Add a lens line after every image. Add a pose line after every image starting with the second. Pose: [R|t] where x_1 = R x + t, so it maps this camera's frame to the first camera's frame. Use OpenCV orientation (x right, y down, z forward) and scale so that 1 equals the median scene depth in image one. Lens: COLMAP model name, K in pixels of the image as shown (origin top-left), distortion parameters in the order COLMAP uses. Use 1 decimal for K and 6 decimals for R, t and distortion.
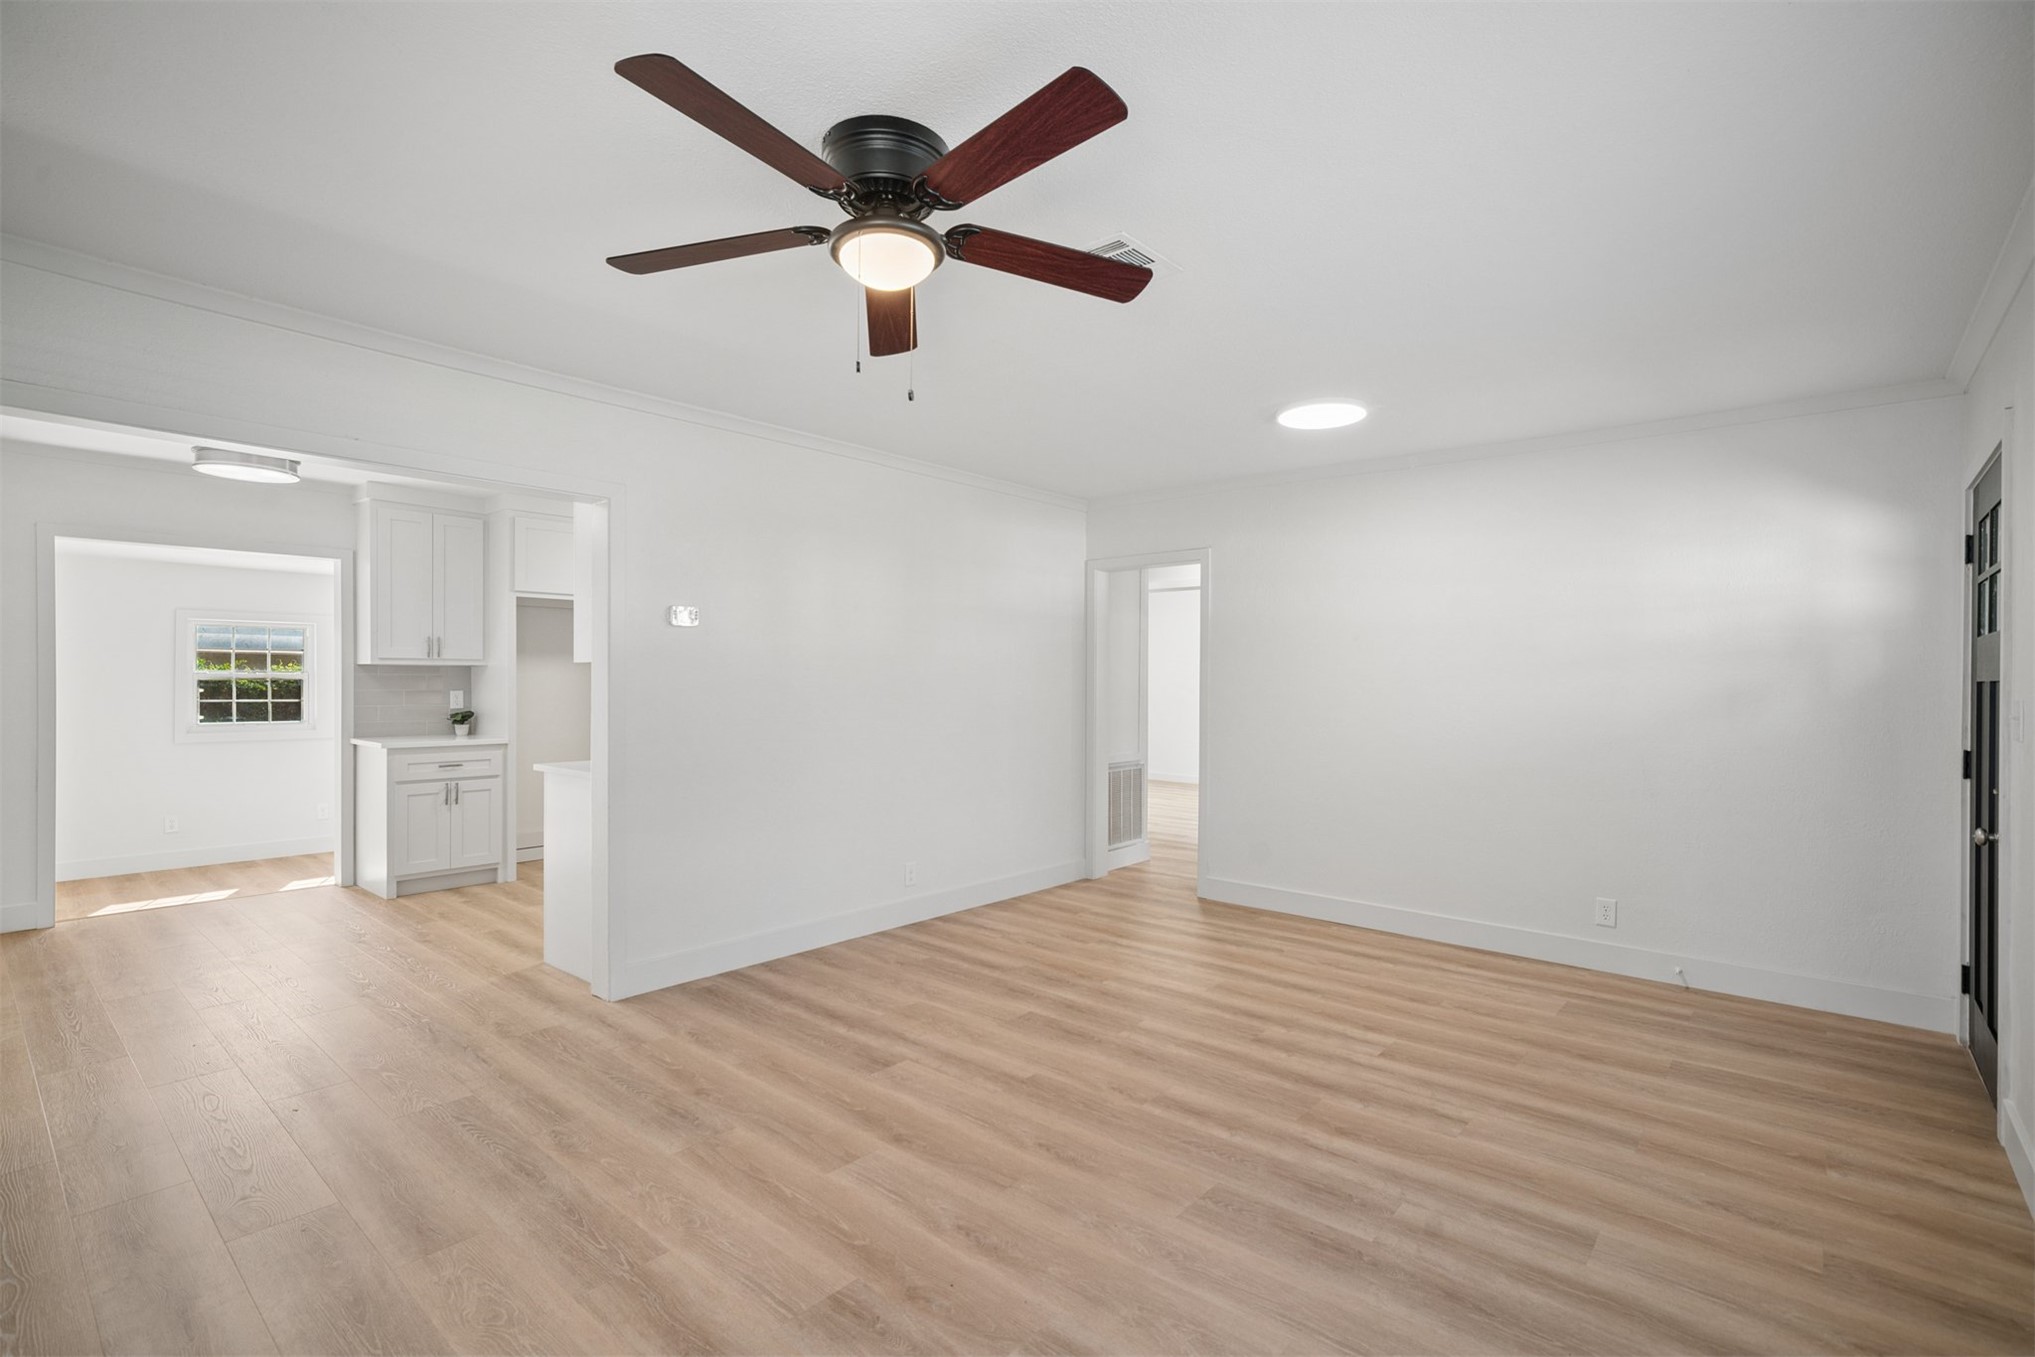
lens RADIAL K [[939.6, 0, 1029.0], [0, 939.6, 693.2], [0, 0, 1]] dist [-0.021958, 0.013090]
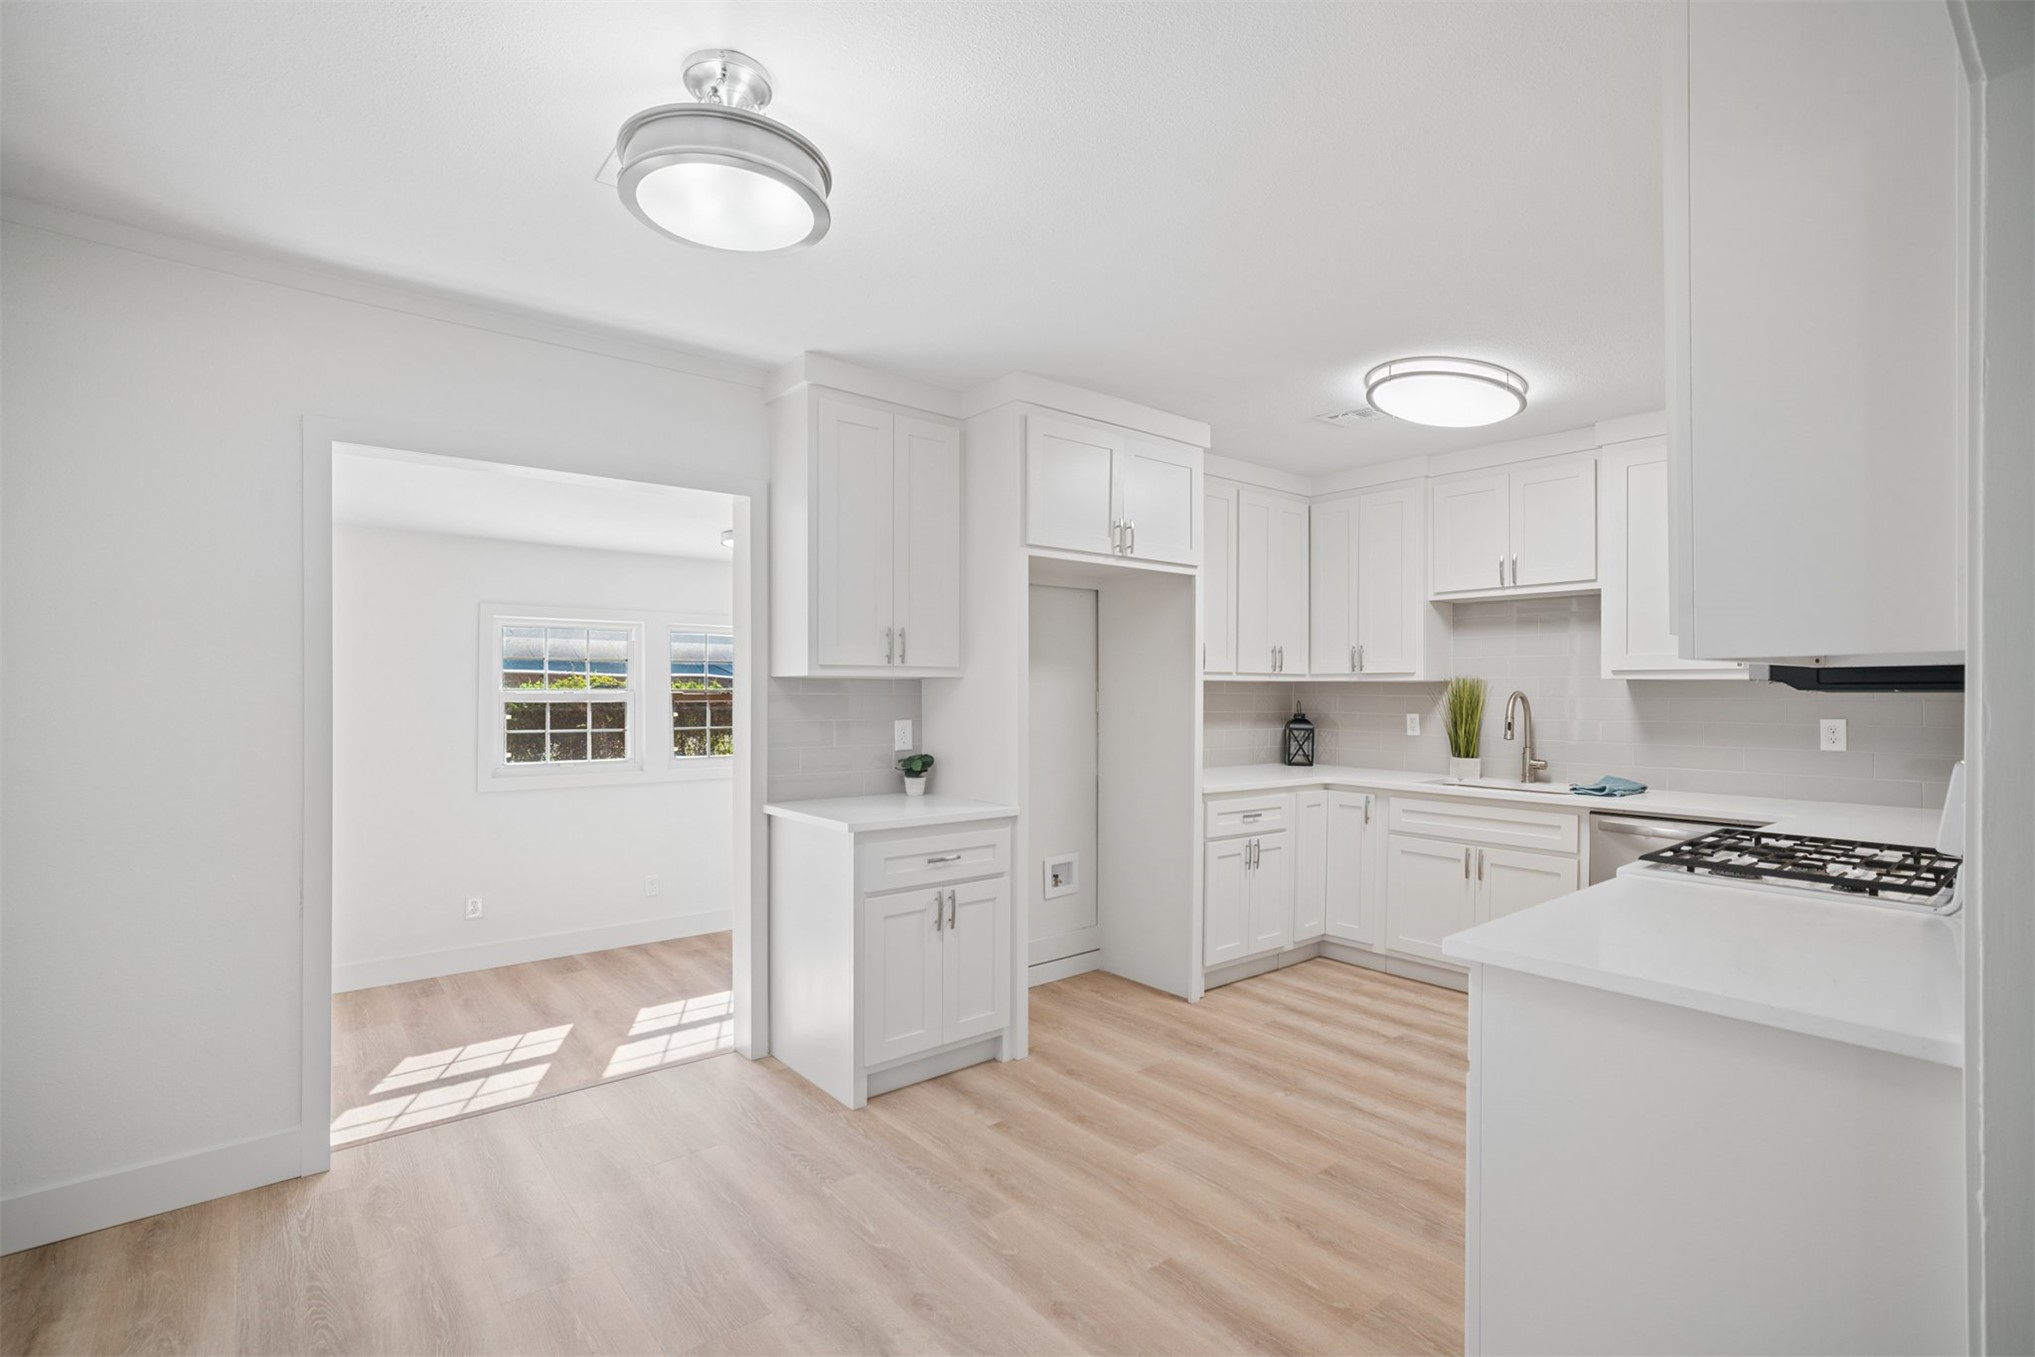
lens RADIAL K [[939.6, 0, 1029.0], [0, 939.6, 693.2], [0, 0, 1]] dist [-0.021958, 0.013090]
pose [[0.985040, -0.003754, -0.172283, -0.132219], [0.000513, 0.999822, -0.018852, -0.002635], [0.172323, 0.018482, 0.984867, 0.128699]]
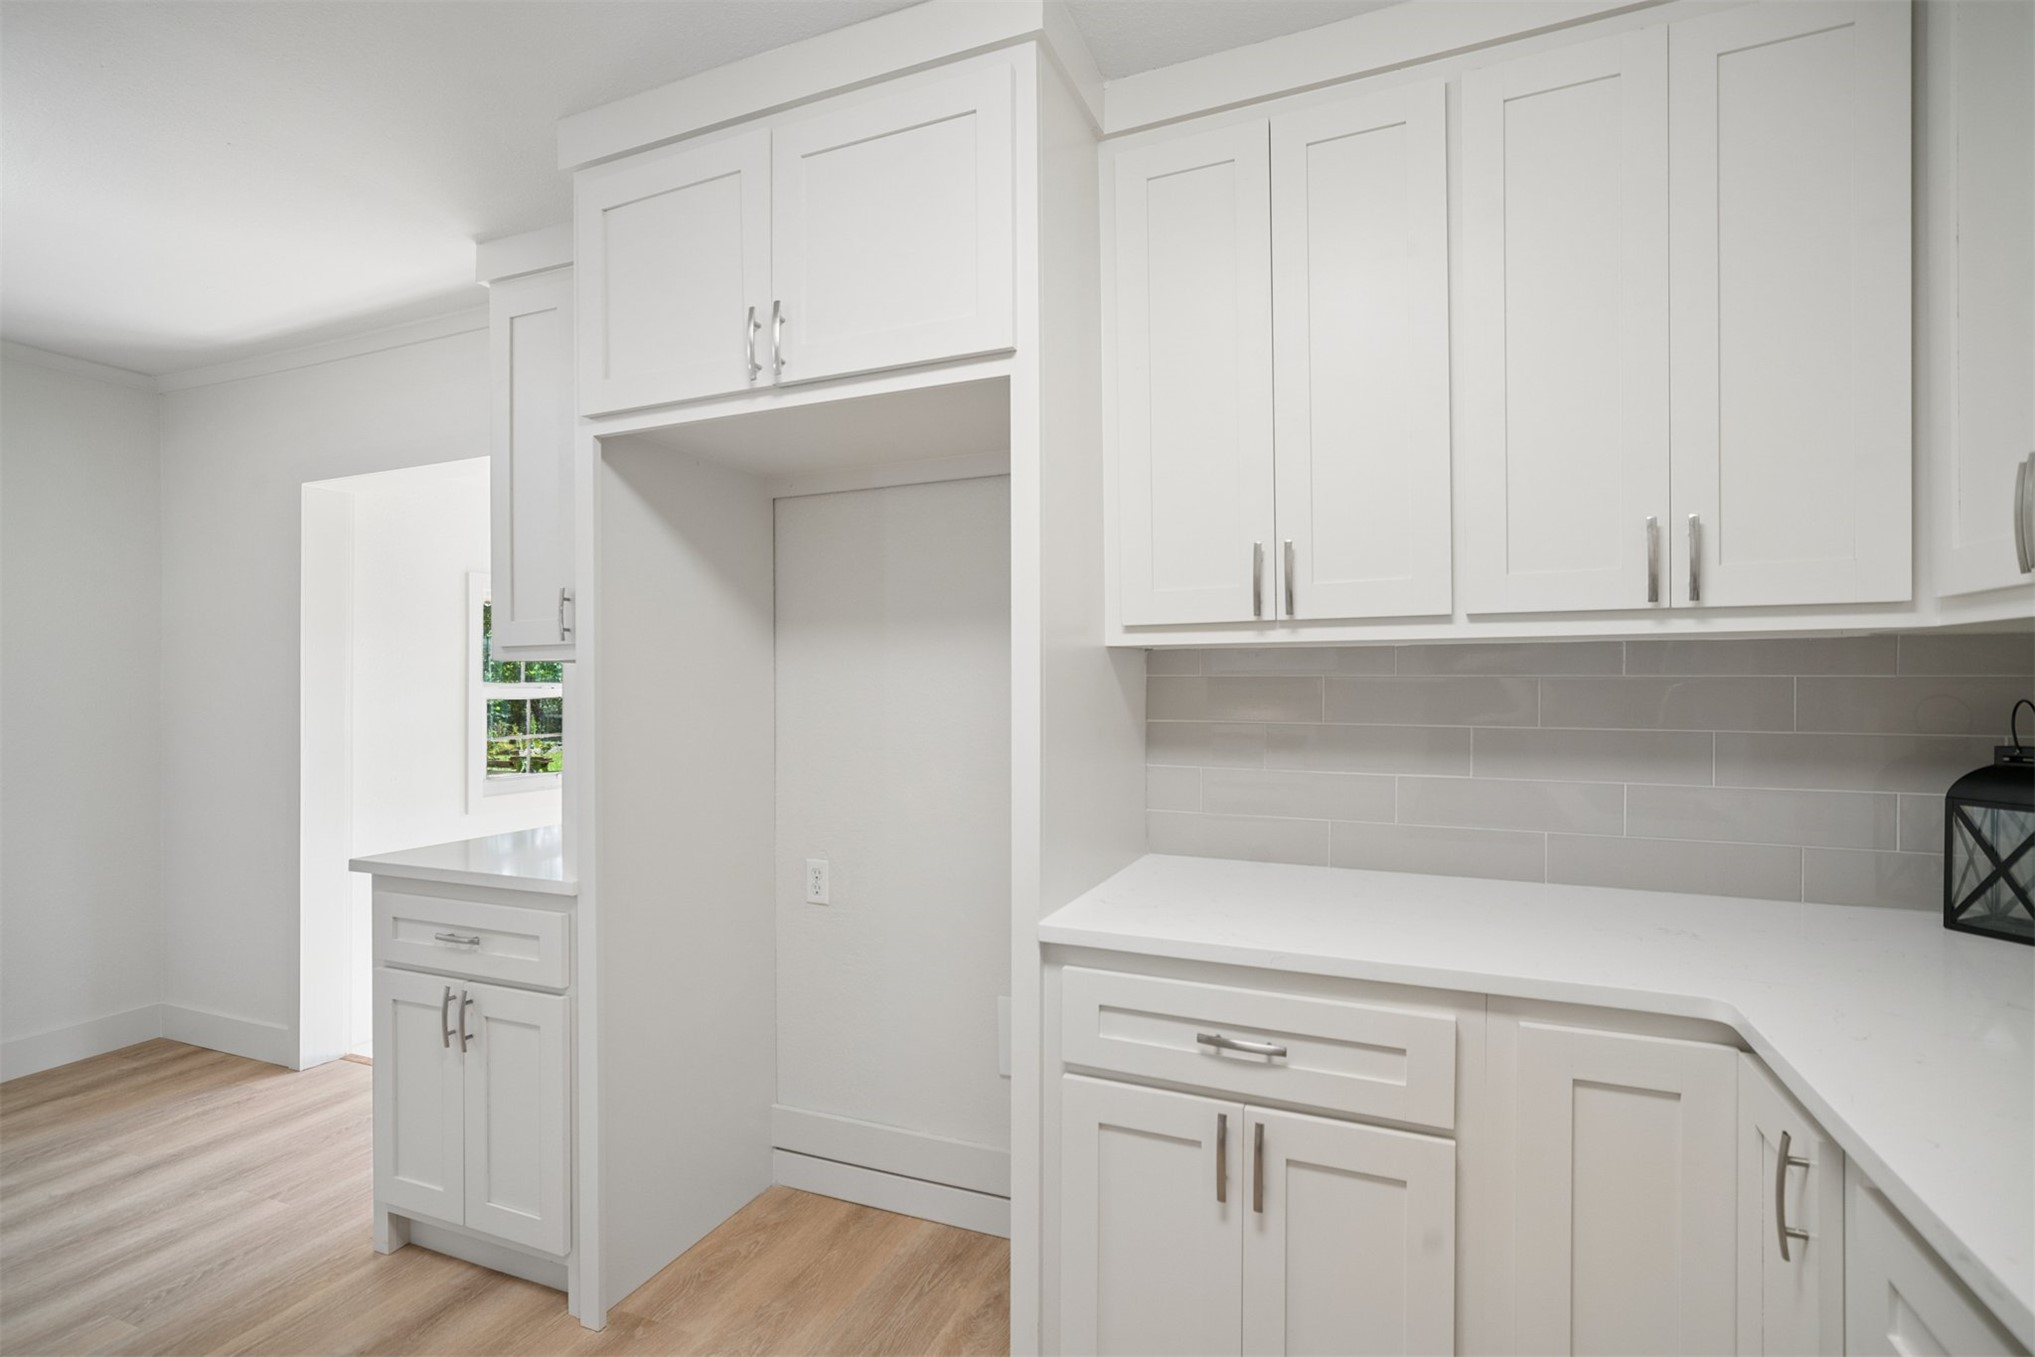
lens RADIAL K [[936.1, 0, 1012.7], [0, 936.1, 688.2], [0, 0, 1]] dist [0.001011, 0.000169]
pose [[0.308849, -0.003757, -0.951104, -0.058923], [-0.008810, 0.999938, -0.006811, -0.005091], [0.951070, 0.010482, 0.308796, 0.305024]]
